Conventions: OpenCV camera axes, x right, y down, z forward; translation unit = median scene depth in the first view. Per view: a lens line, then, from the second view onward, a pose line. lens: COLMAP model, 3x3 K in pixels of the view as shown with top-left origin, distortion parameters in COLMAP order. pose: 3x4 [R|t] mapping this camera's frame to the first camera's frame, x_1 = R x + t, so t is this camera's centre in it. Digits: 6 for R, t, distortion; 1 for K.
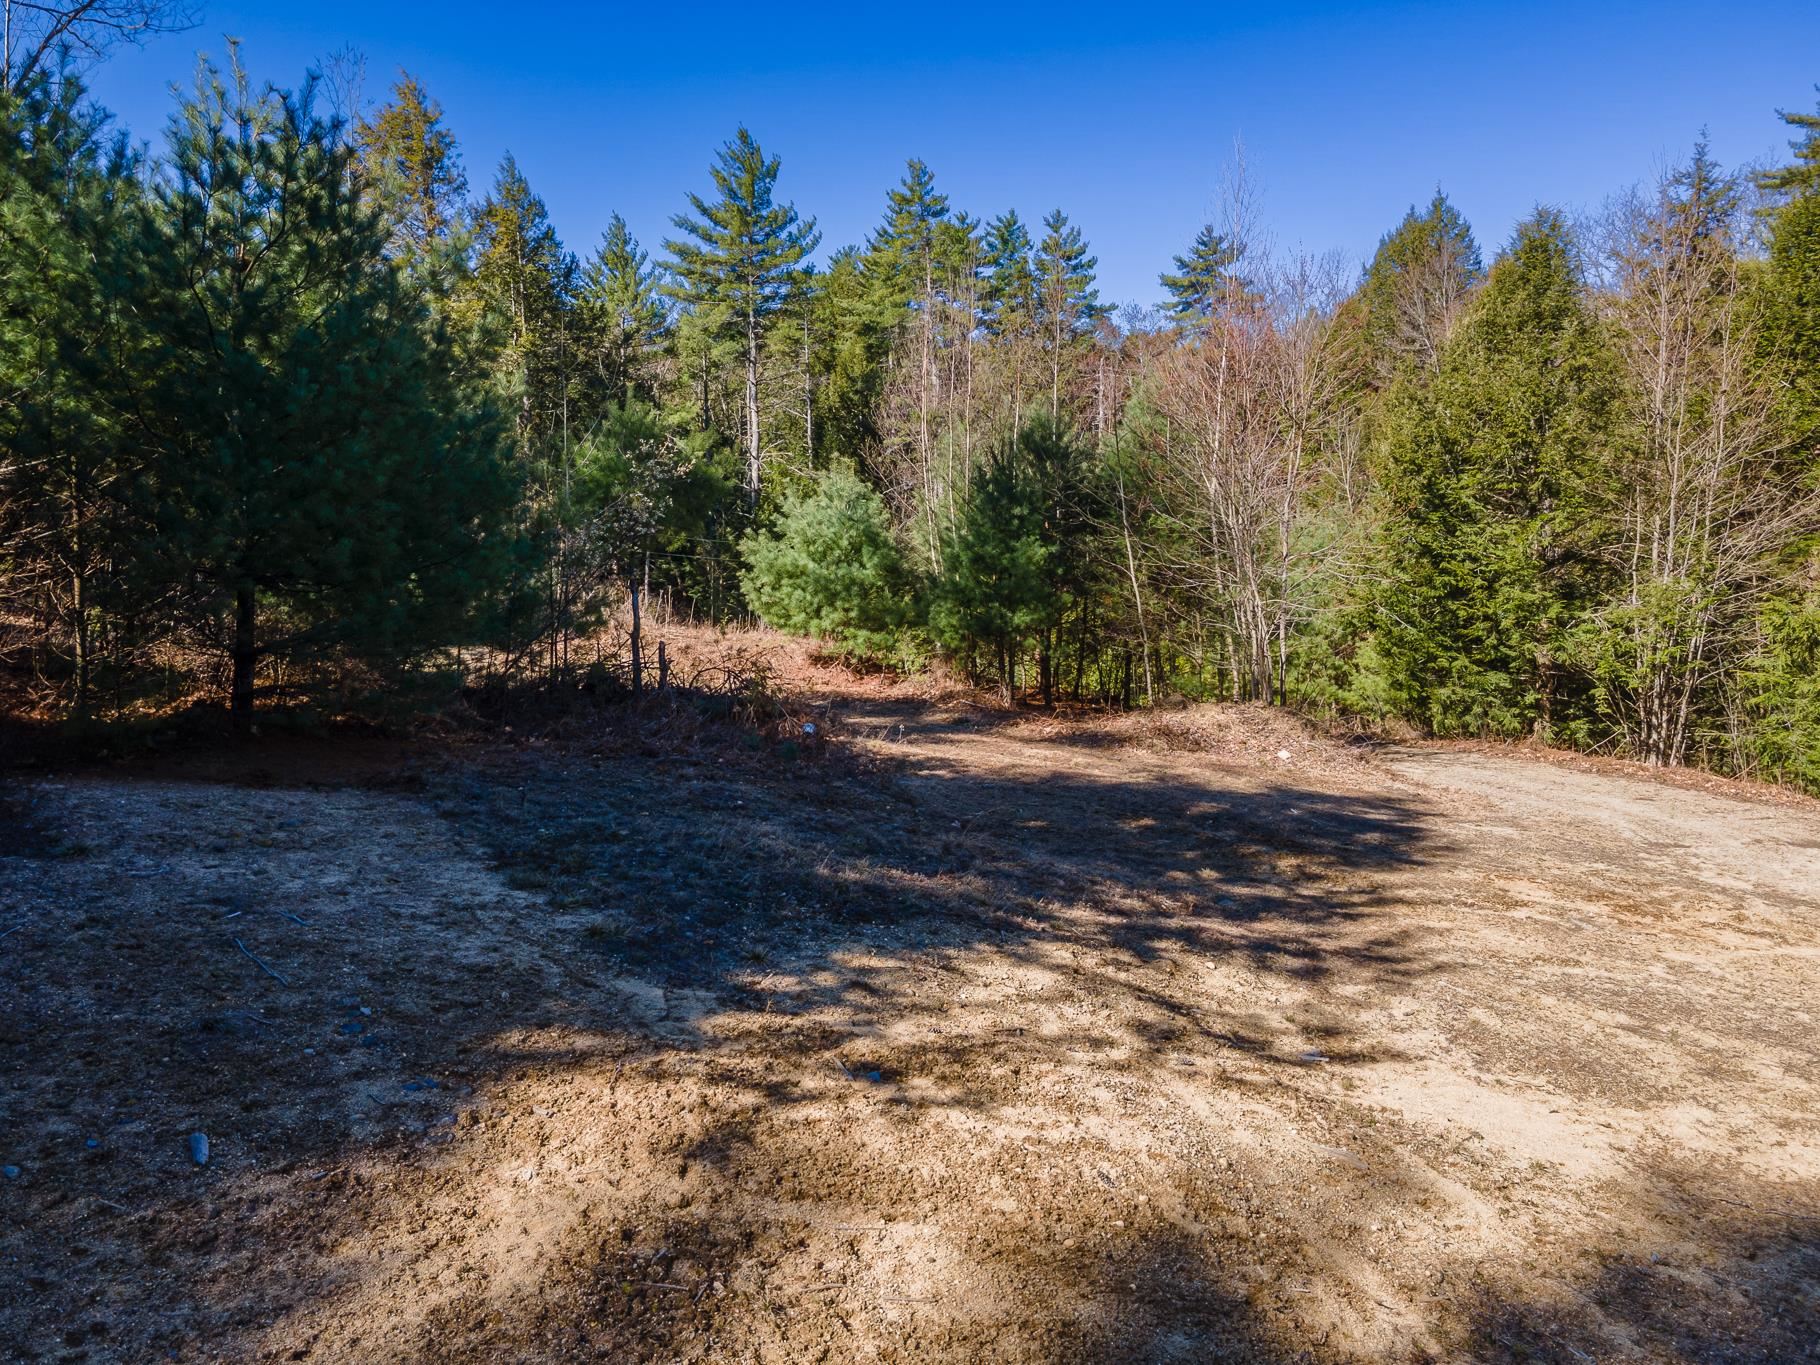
lens RADIAL K [[1333.5, 0, 877.1], [0, 1333.5, 675.5], [0, 0, 1]] dist [0.001479, 0.042005]
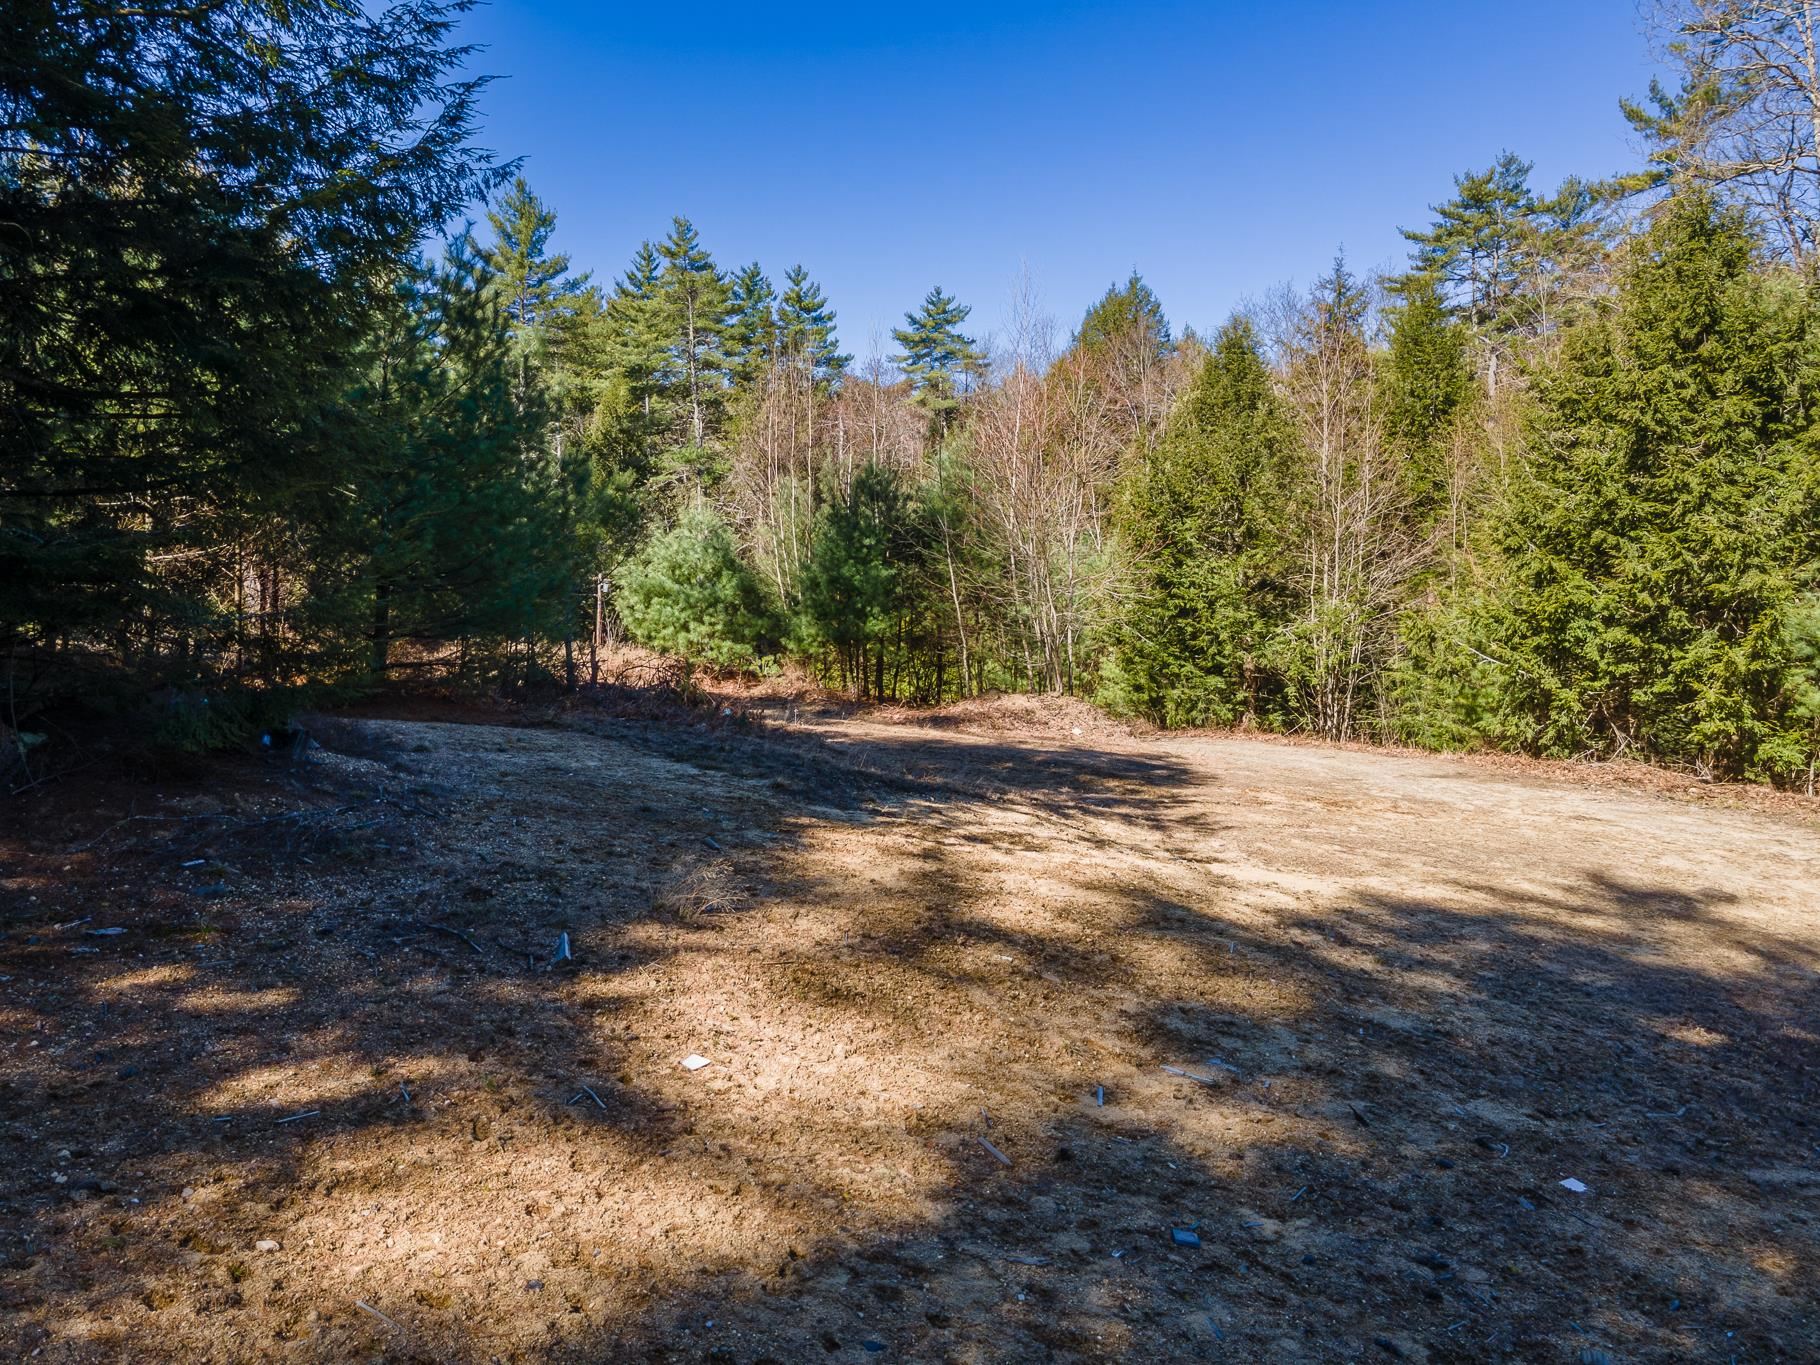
lens RADIAL K [[1333.5, 0, 892.9], [0, 1333.5, 653.1], [0, 0, 1]] dist [0.001479, 0.042005]
pose [[0.975480, -0.004797, 0.220038, -0.112509], [0.014469, 0.998997, -0.042363, 0.025767], [-0.219614, 0.044508, 0.974571, -0.163889]]
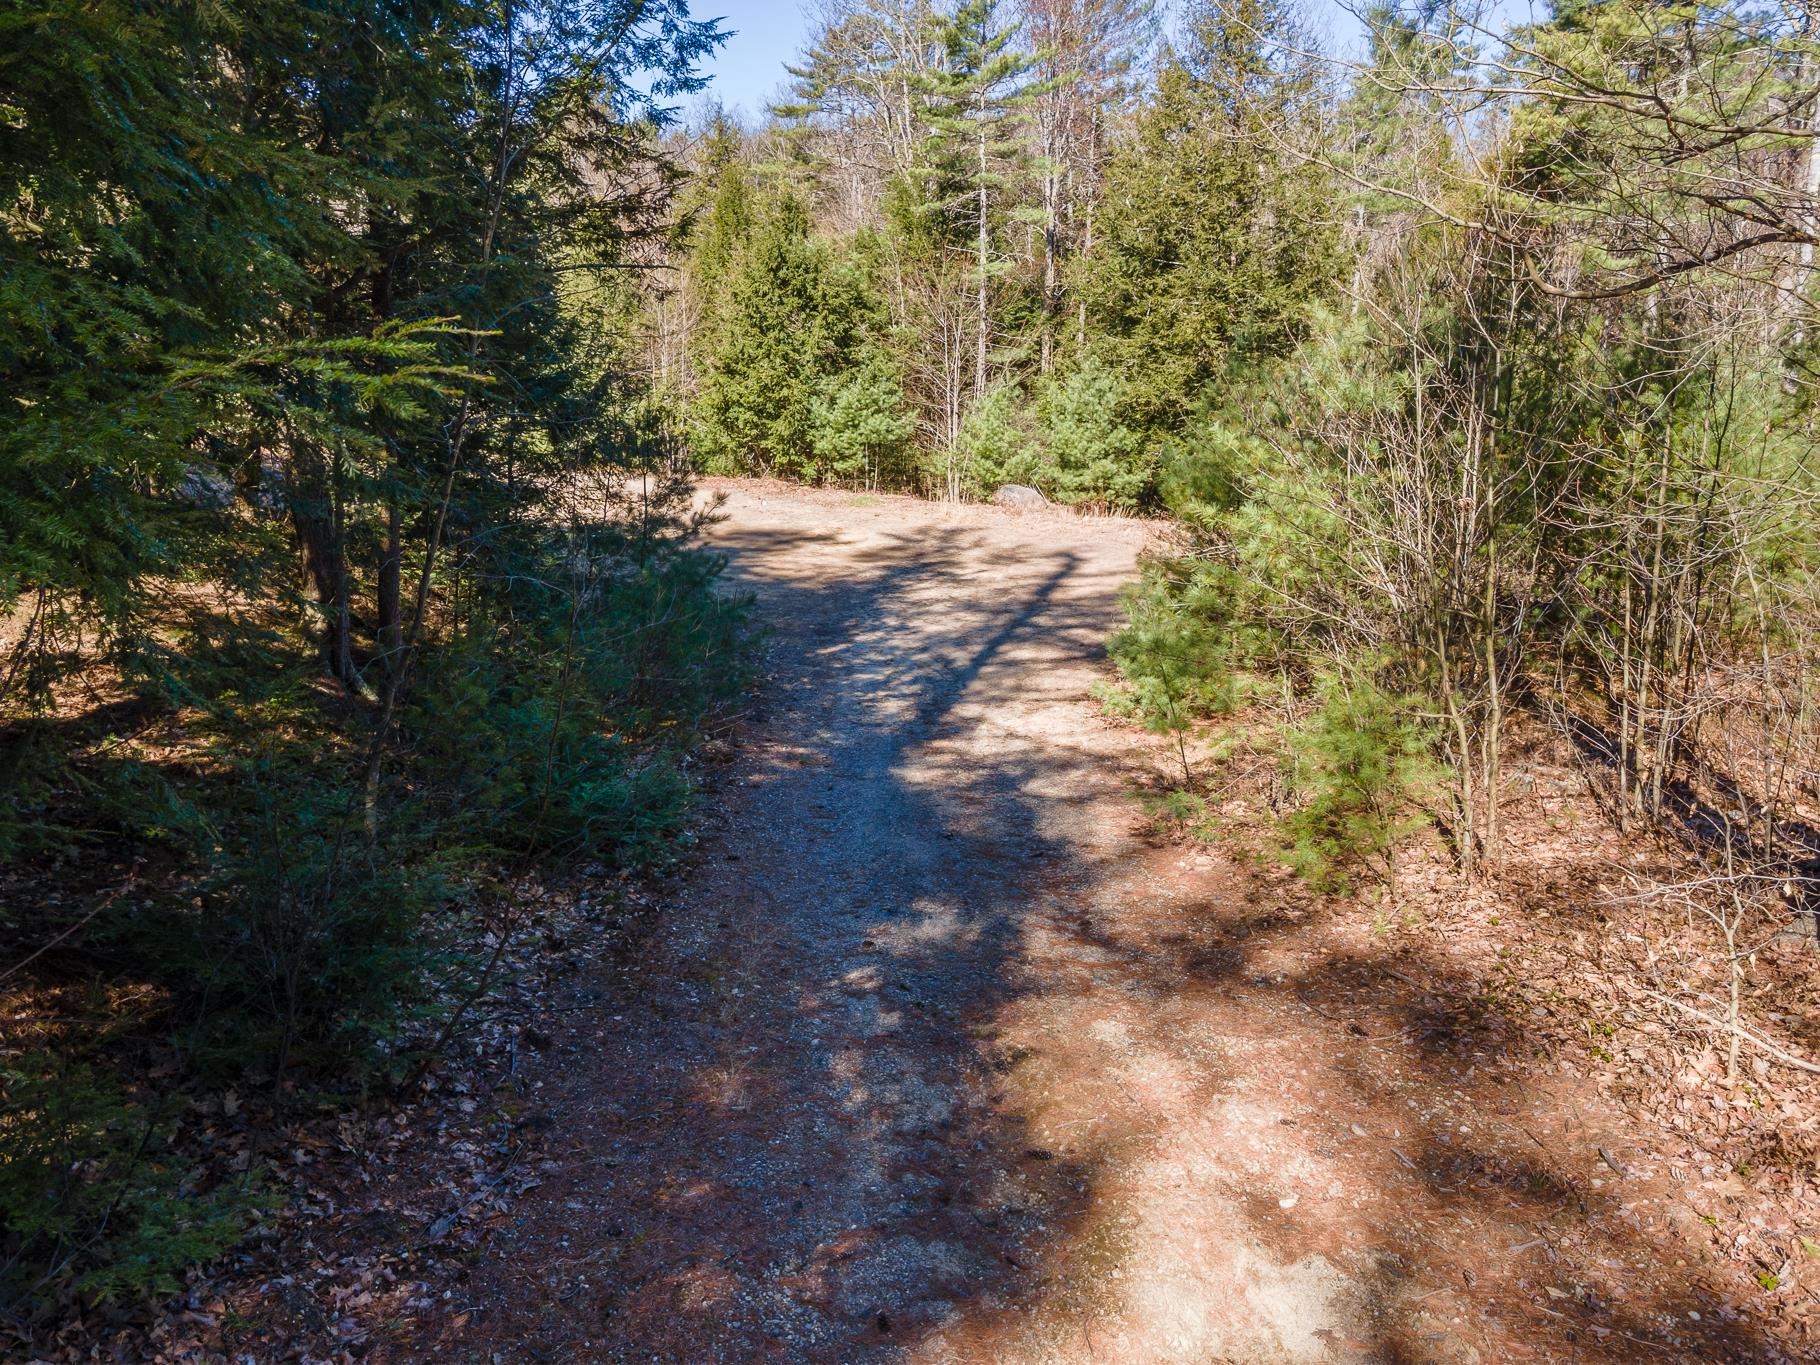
lens RADIAL K [[1333.5, 0, 918.1], [0, 1333.5, 676.9], [0, 0, 1]] dist [0.001479, 0.042005]
pose [[0.832788, -0.129991, 0.538113, -0.264874], [0.041260, 0.983911, 0.173828, 0.027475], [-0.552052, -0.122559, 0.824753, -0.983549]]
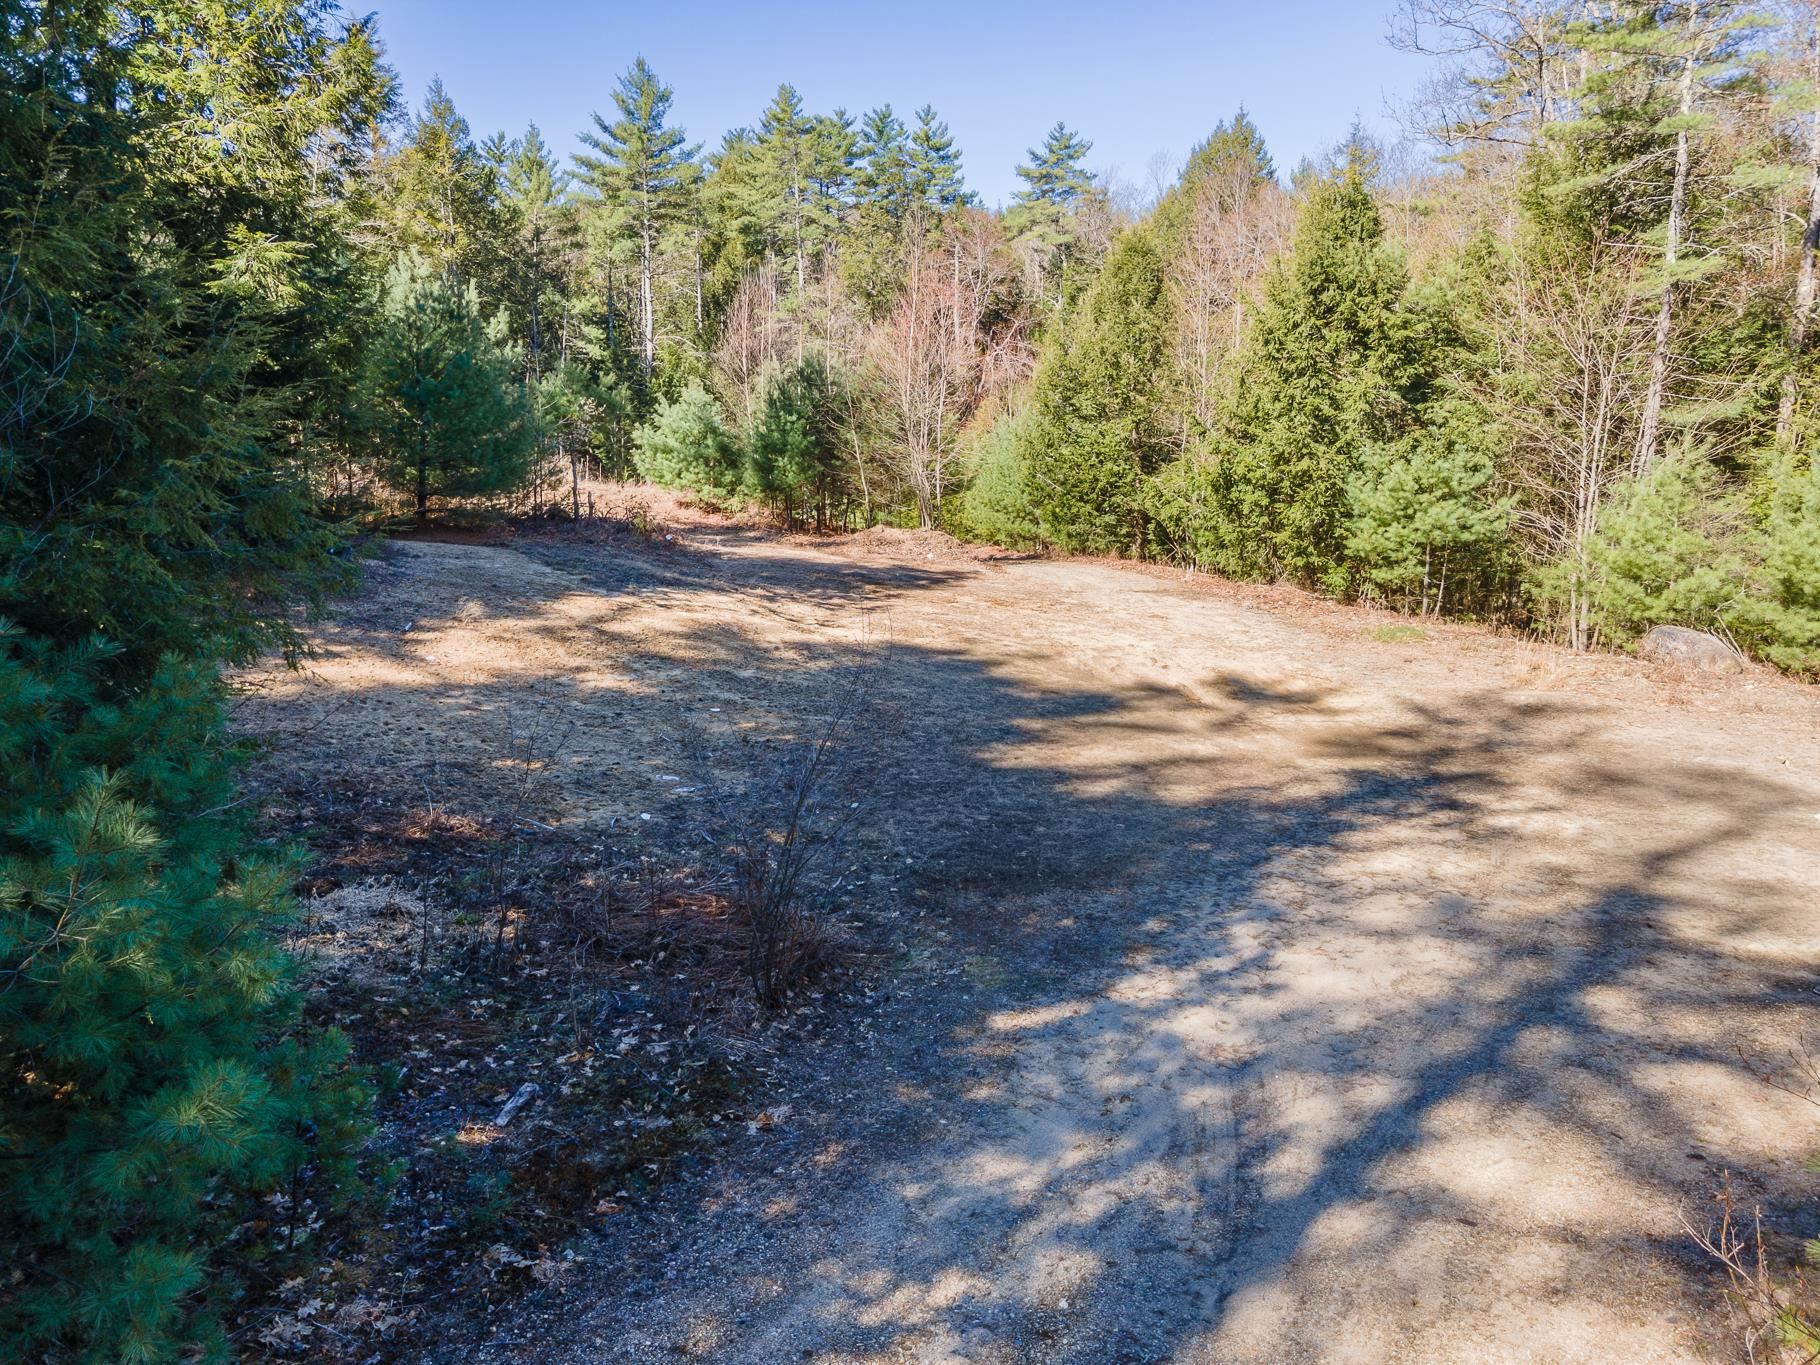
lens RADIAL K [[1333.5, 0, 882.8], [0, 1333.5, 652.5], [0, 0, 1]] dist [0.001479, 0.042005]
pose [[0.997484, -0.002702, 0.070836, 0.079195], [-0.003817, 0.995775, 0.091743, 0.017497], [-0.070785, -0.091782, 0.993260, -0.615237]]
